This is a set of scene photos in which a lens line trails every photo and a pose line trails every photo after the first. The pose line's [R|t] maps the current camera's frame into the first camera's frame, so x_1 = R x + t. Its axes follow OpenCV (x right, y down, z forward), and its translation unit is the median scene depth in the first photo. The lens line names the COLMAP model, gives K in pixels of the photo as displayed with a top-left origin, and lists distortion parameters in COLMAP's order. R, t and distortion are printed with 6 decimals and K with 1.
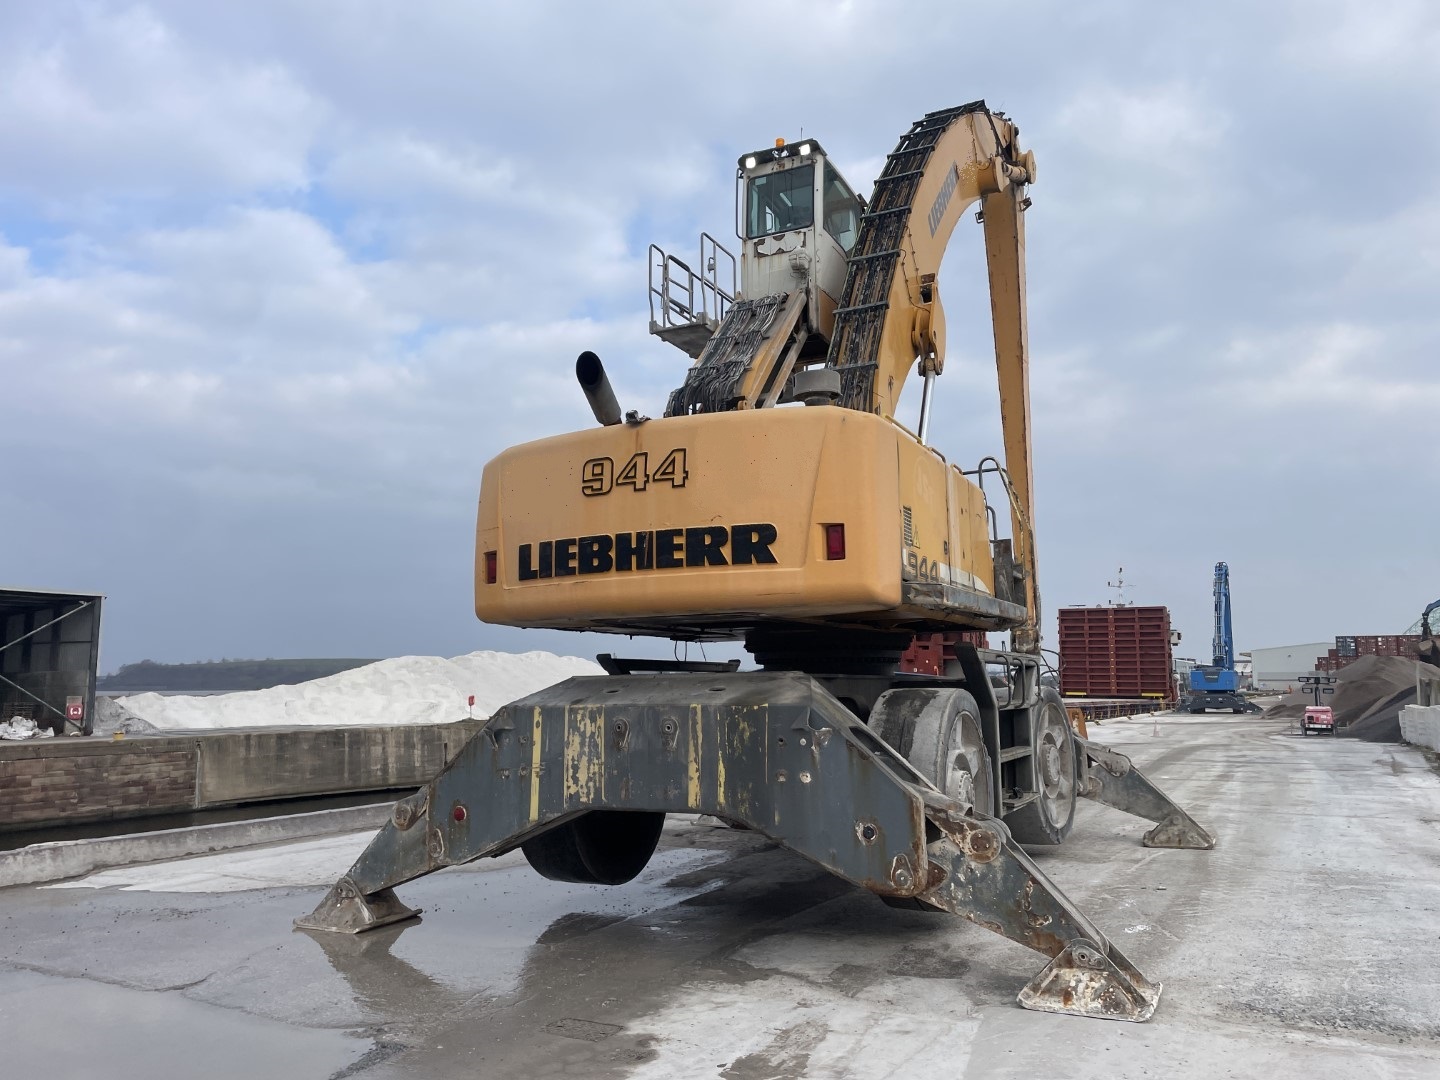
lens RADIAL K [[1081.8, 0, 725.1], [0, 1081.8, 542.2], [0, 0, 1]] dist [0.094732, -0.120651]
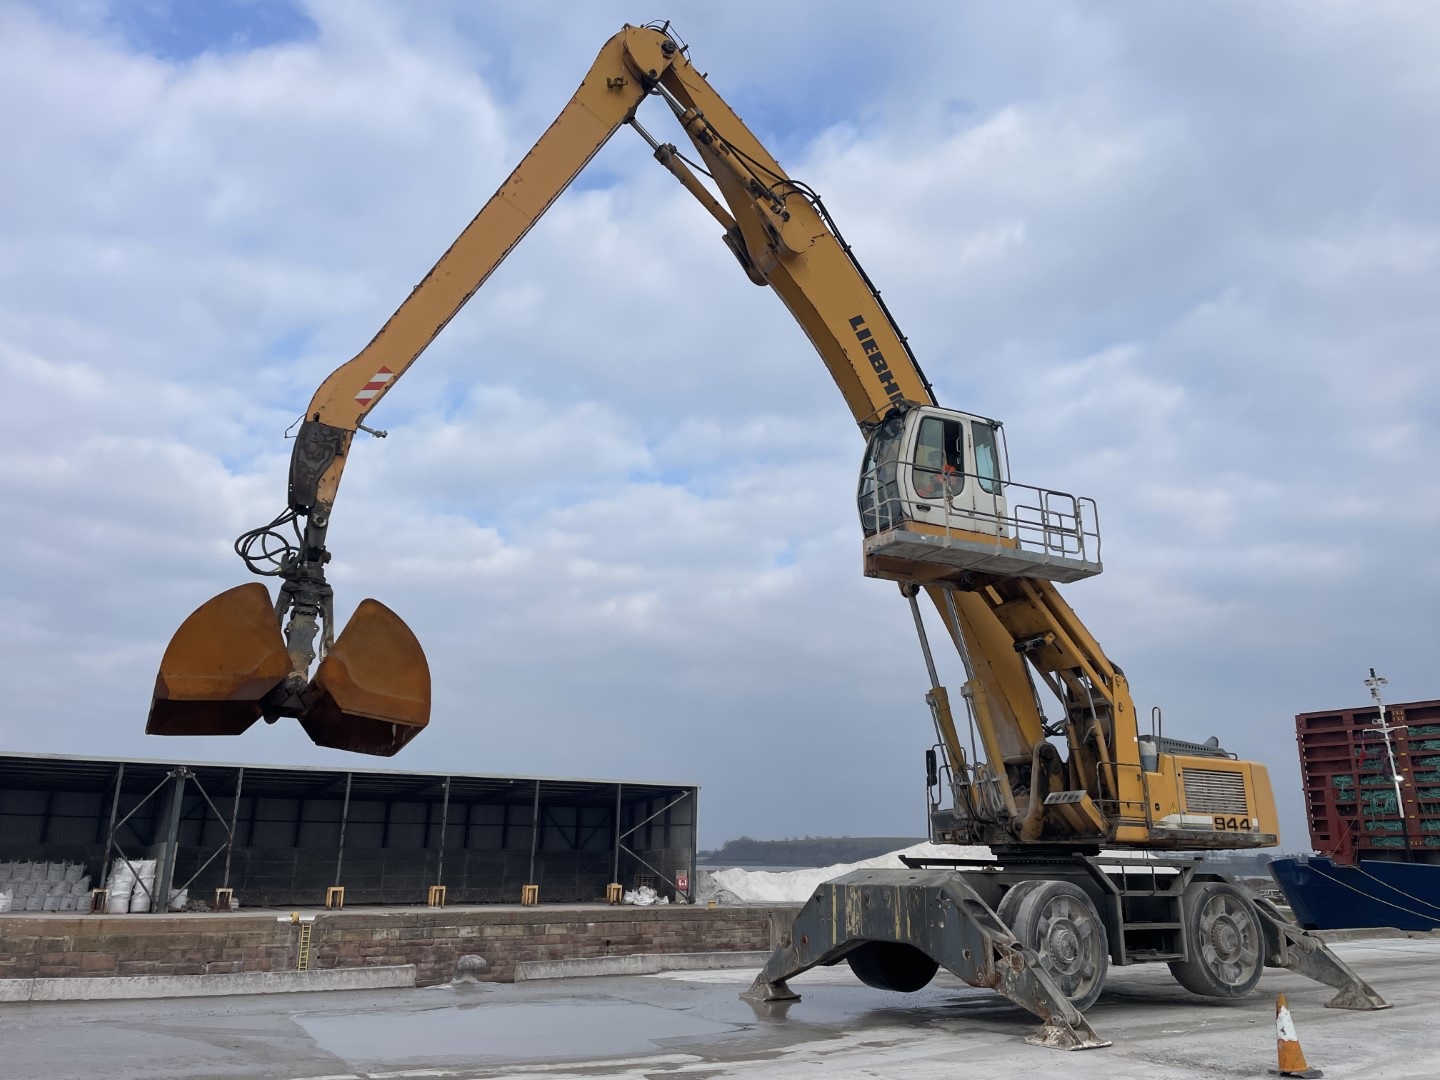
lens RADIAL K [[1081.8, 0, 725.1], [0, 1081.8, 542.2], [0, 0, 1]] dist [0.094732, -0.120651]
pose [[0.877825, -0.120418, -0.463598, 0.631894], [0.045616, 0.984500, -0.169347, -0.130997], [0.476804, 0.127509, 0.869712, -0.879720]]
